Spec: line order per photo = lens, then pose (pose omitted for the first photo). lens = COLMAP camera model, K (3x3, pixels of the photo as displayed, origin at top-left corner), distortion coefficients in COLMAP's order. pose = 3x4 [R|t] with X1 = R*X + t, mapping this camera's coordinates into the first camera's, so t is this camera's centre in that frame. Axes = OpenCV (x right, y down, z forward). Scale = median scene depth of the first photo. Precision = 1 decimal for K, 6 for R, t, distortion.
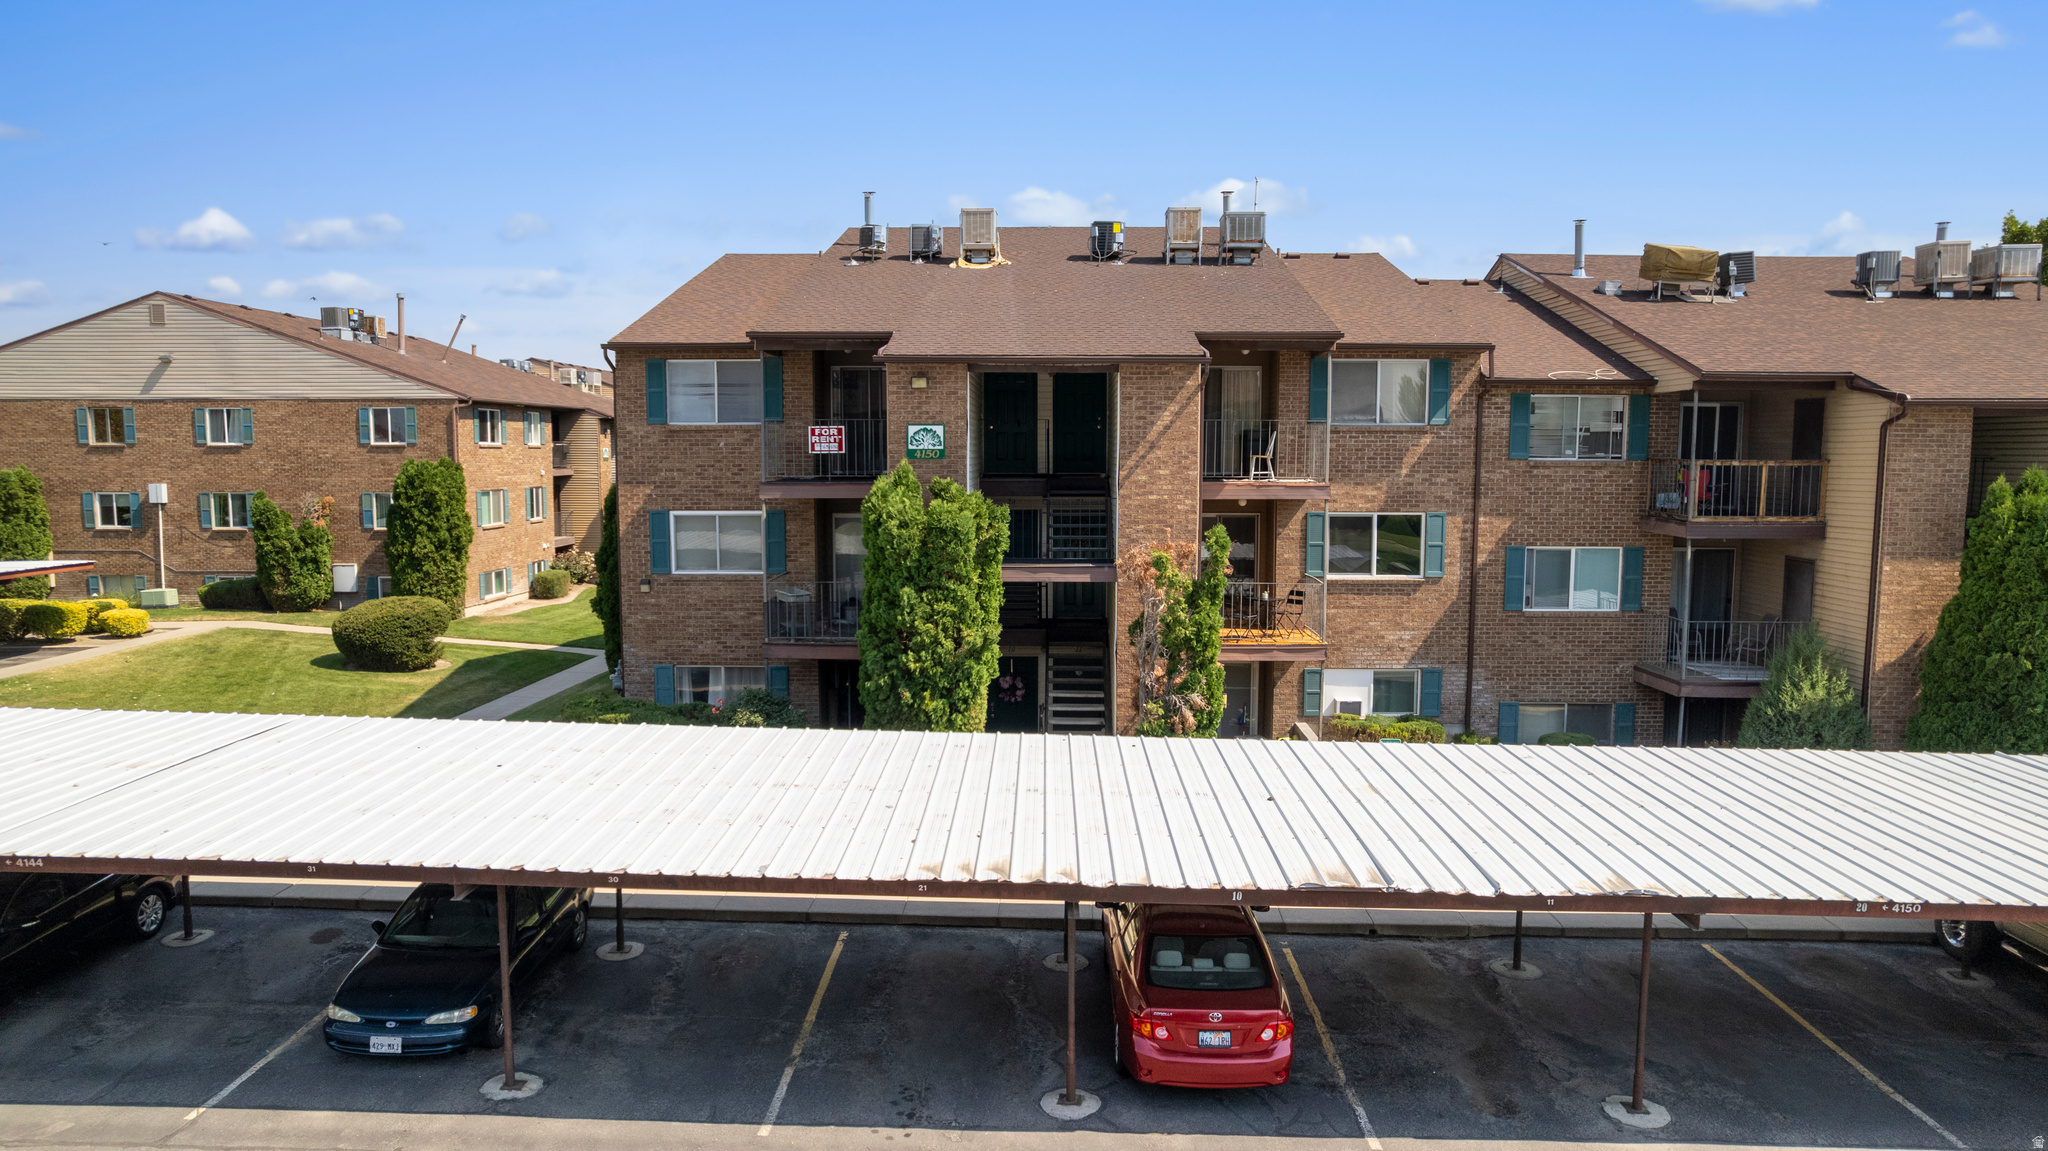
lens RADIAL K [[1312.4, 0, 1029.6], [0, 1312.4, 579.7], [0, 0, 1]] dist [-0.070537, 0.057330]
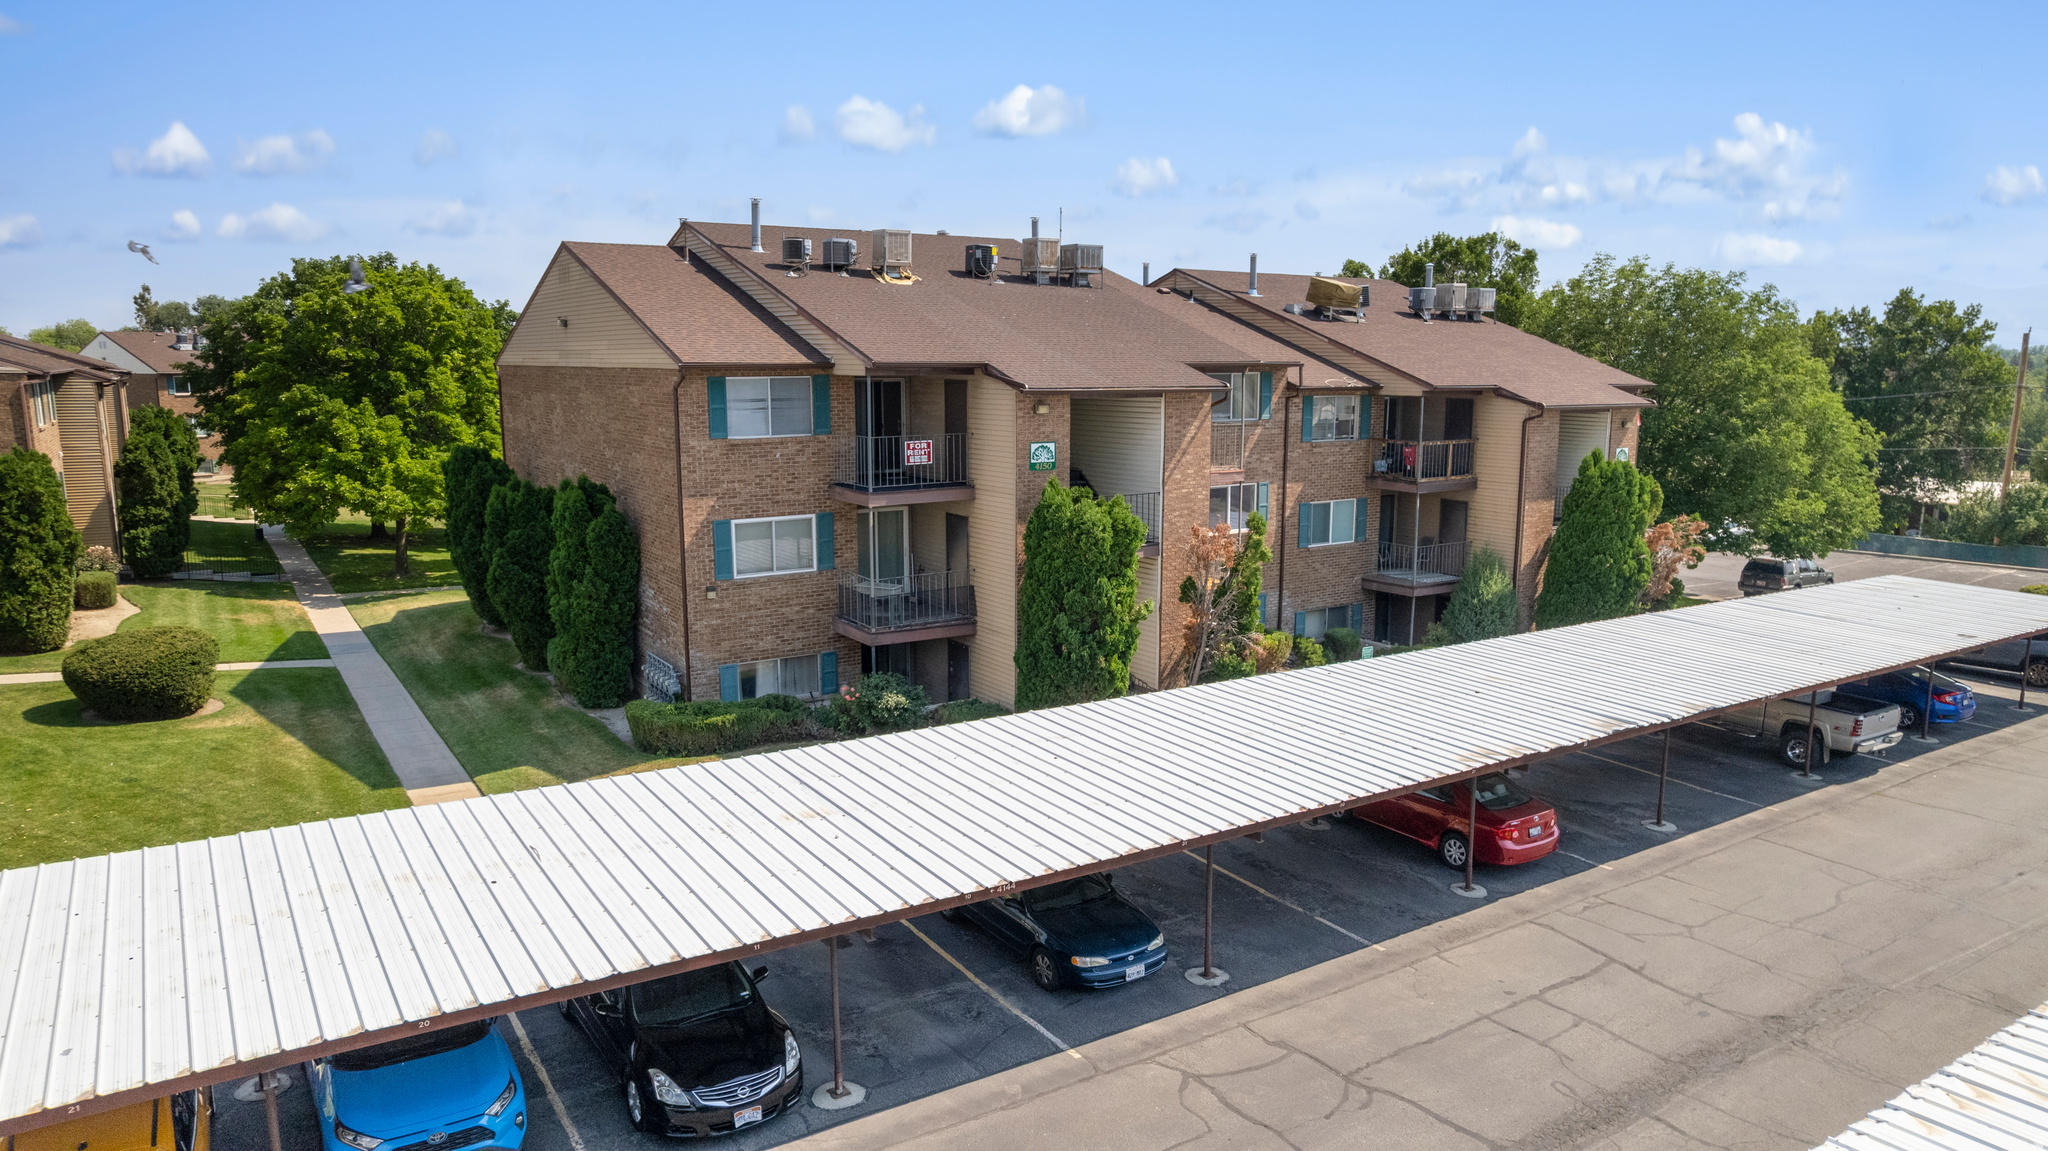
lens RADIAL K [[1312.4, 0, 1029.6], [0, 1312.4, 579.7], [0, 0, 1]] dist [-0.070537, 0.057330]
pose [[0.822574, -0.097023, 0.560320, -0.685991], [0.055859, 0.994358, 0.090176, -0.088066], [-0.565908, -0.042878, 0.823353, -0.012975]]
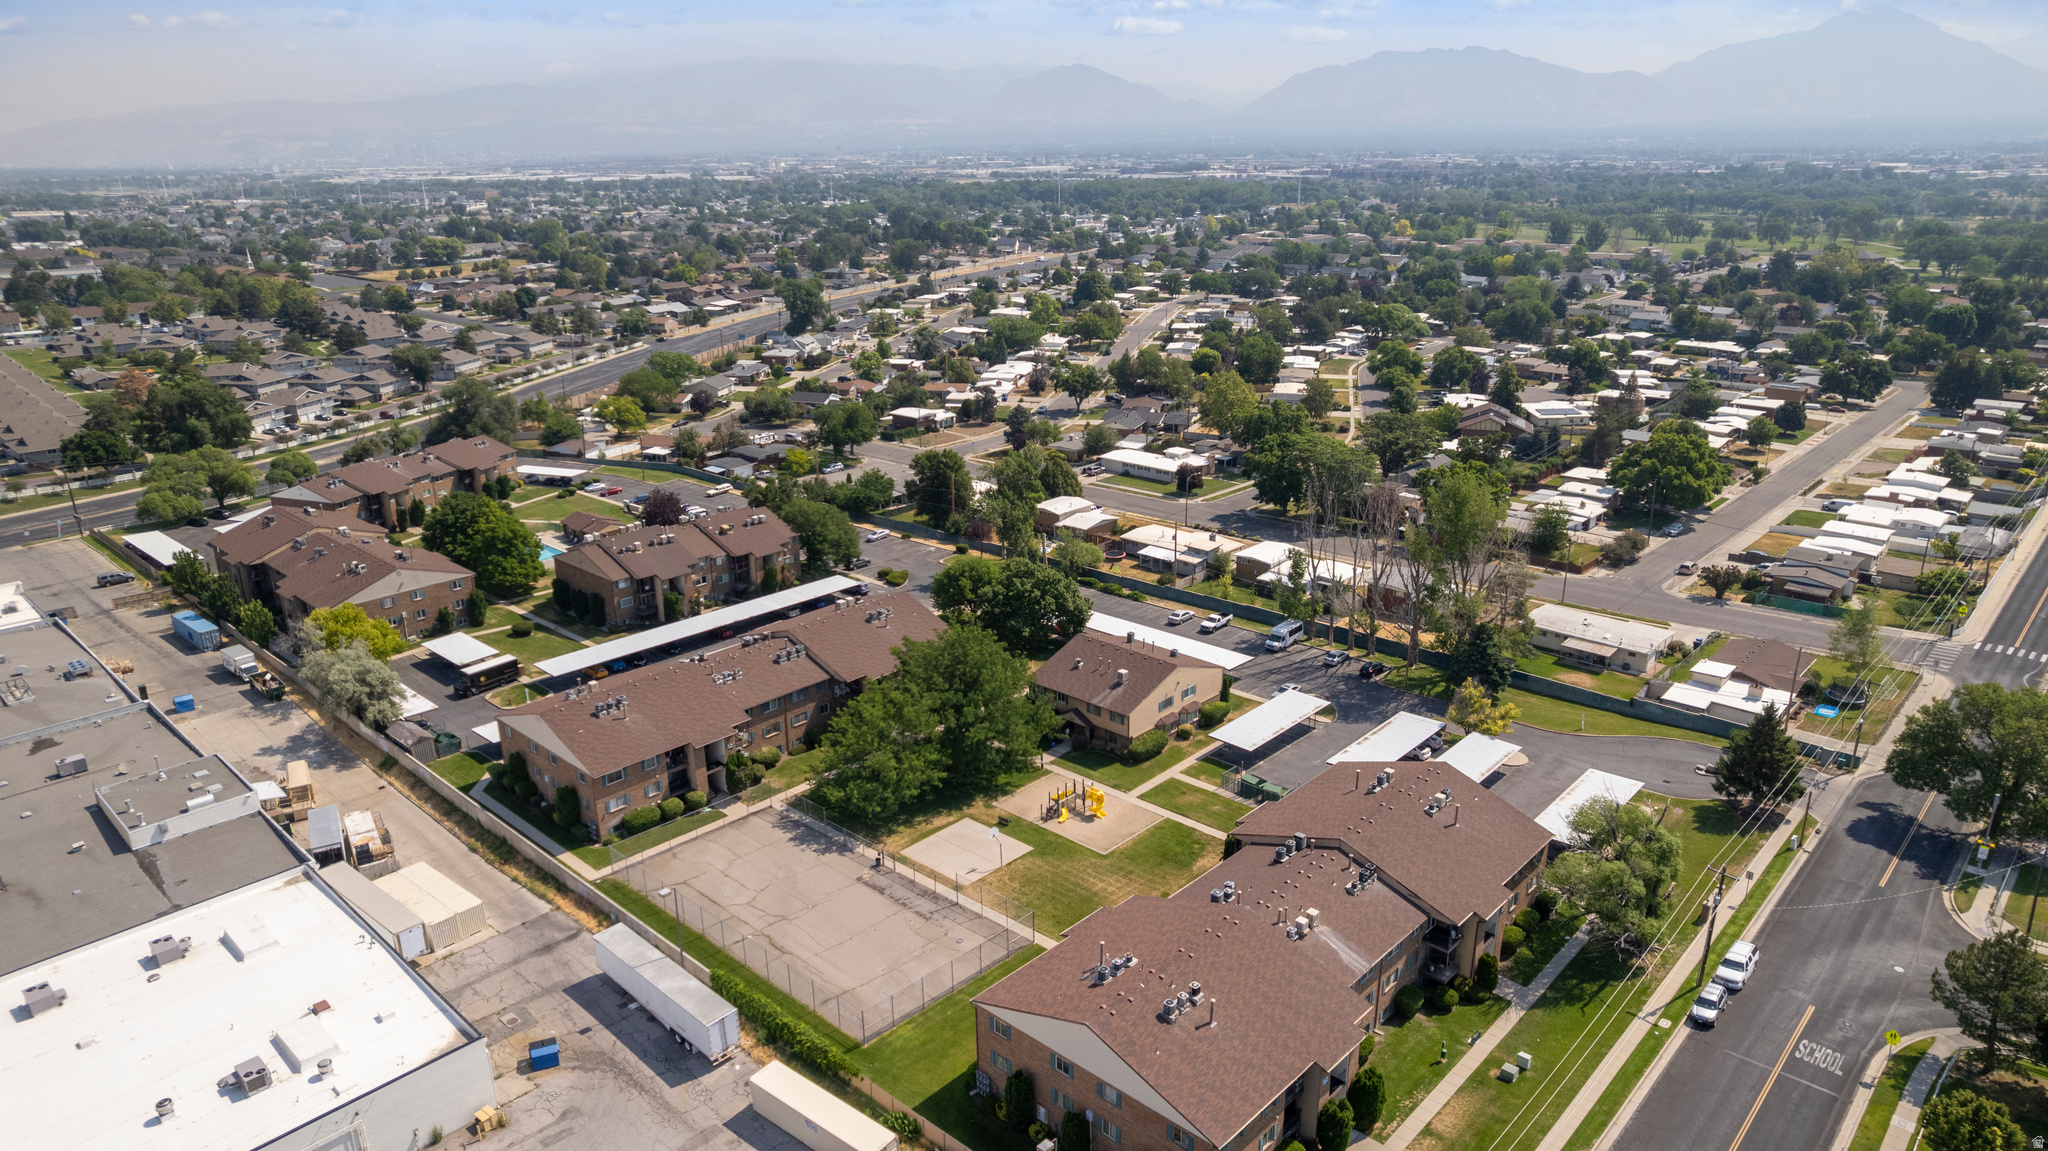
lens RADIAL K [[1312.4, 0, 1029.6], [0, 1312.4, 579.7], [0, 0, 1]] dist [-0.070537, 0.057330]
pose [[0.666643, -0.251664, 0.701607, -3.950649], [0.089485, 0.961492, 0.259859, -1.906213], [-0.739987, -0.110449, 0.663491, -5.700503]]
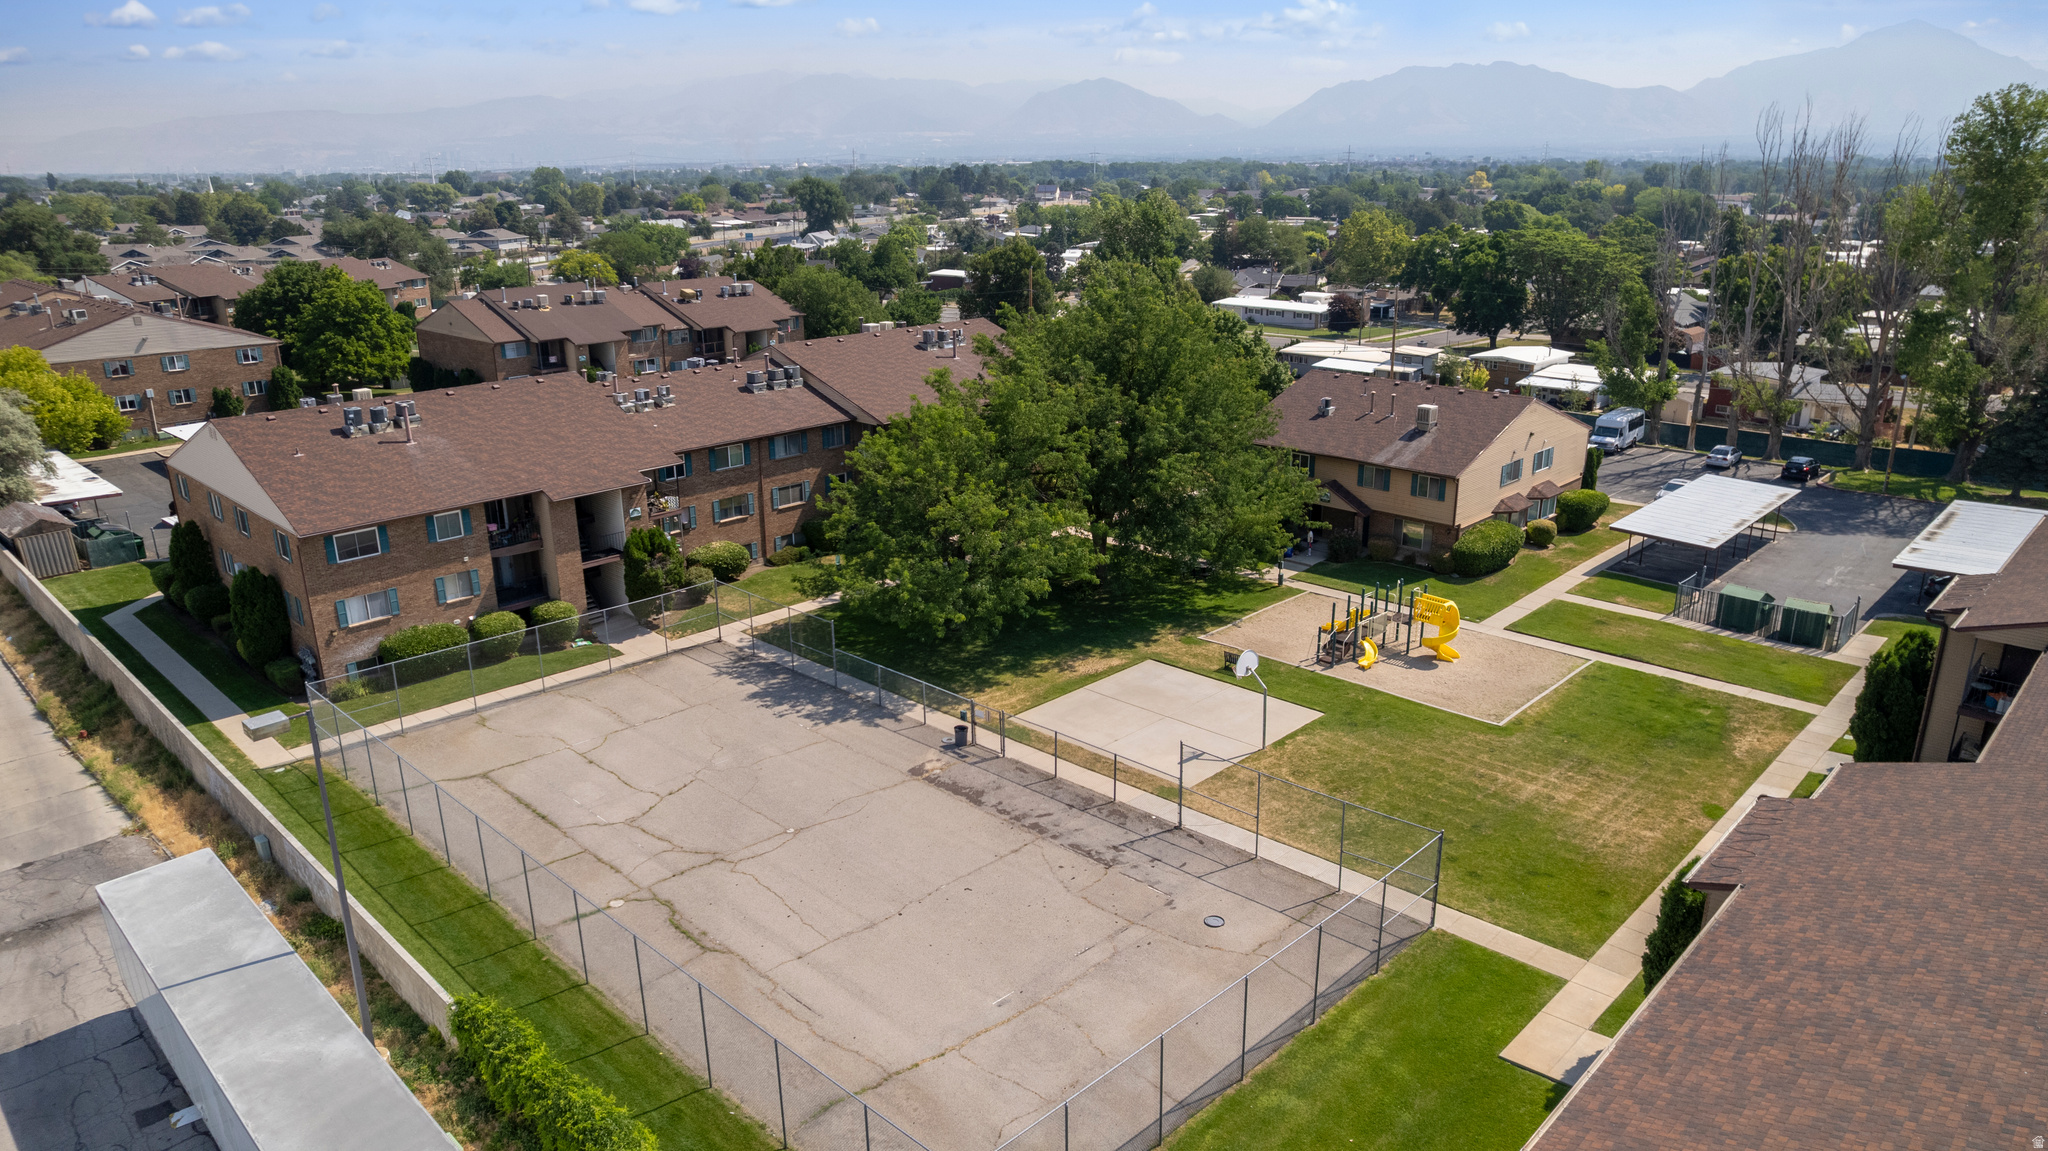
lens RADIAL K [[1312.4, 0, 1029.6], [0, 1312.4, 579.7], [0, 0, 1]] dist [-0.070537, 0.057330]
pose [[0.678831, -0.235372, 0.695549, -2.385482], [0.082794, 0.965728, 0.245996, -0.338393], [-0.729612, -0.109403, 0.675053, -3.492499]]
